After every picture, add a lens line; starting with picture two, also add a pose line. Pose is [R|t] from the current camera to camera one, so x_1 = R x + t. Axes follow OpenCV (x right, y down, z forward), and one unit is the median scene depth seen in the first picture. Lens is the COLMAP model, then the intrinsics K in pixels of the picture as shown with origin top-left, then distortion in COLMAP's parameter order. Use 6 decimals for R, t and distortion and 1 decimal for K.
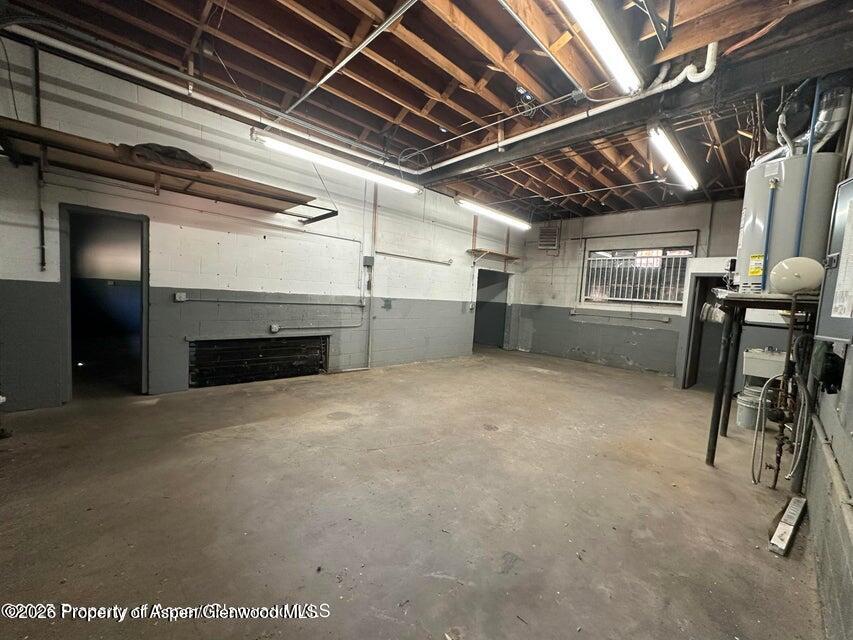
lens RADIAL K [[339.7, 0, 425.1], [0, 339.7, 319.7], [0, 0, 1]] dist [-0.001209, -0.000244]
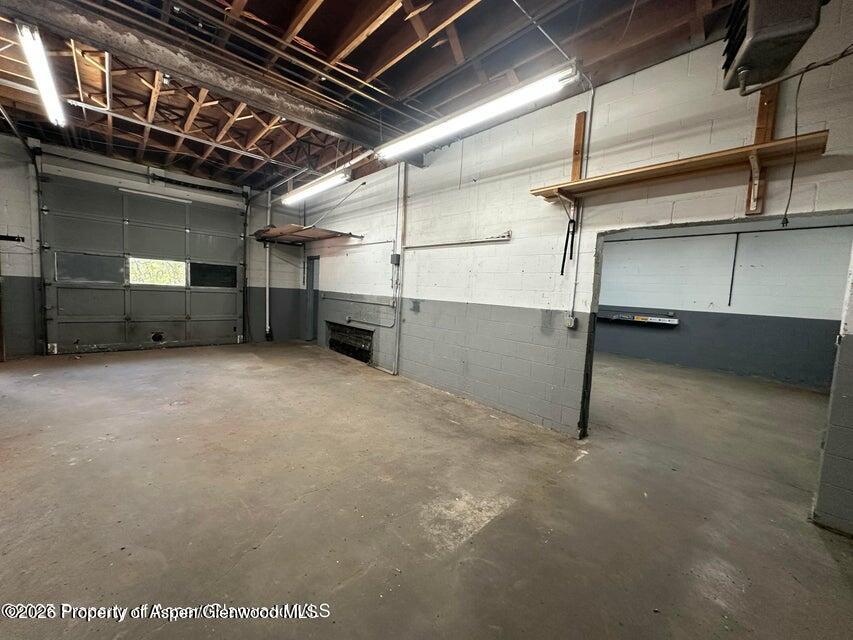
lens RADIAL K [[339.7, 0, 427.5], [0, 339.7, 319.1], [0, 0, 1]] dist [-0.001209, -0.000244]
pose [[-0.010233, 0.021418, -0.999718, 0.779368], [-0.130106, 0.991243, 0.022568, -0.039242], [0.991447, 0.130301, -0.007357, 1.107364]]
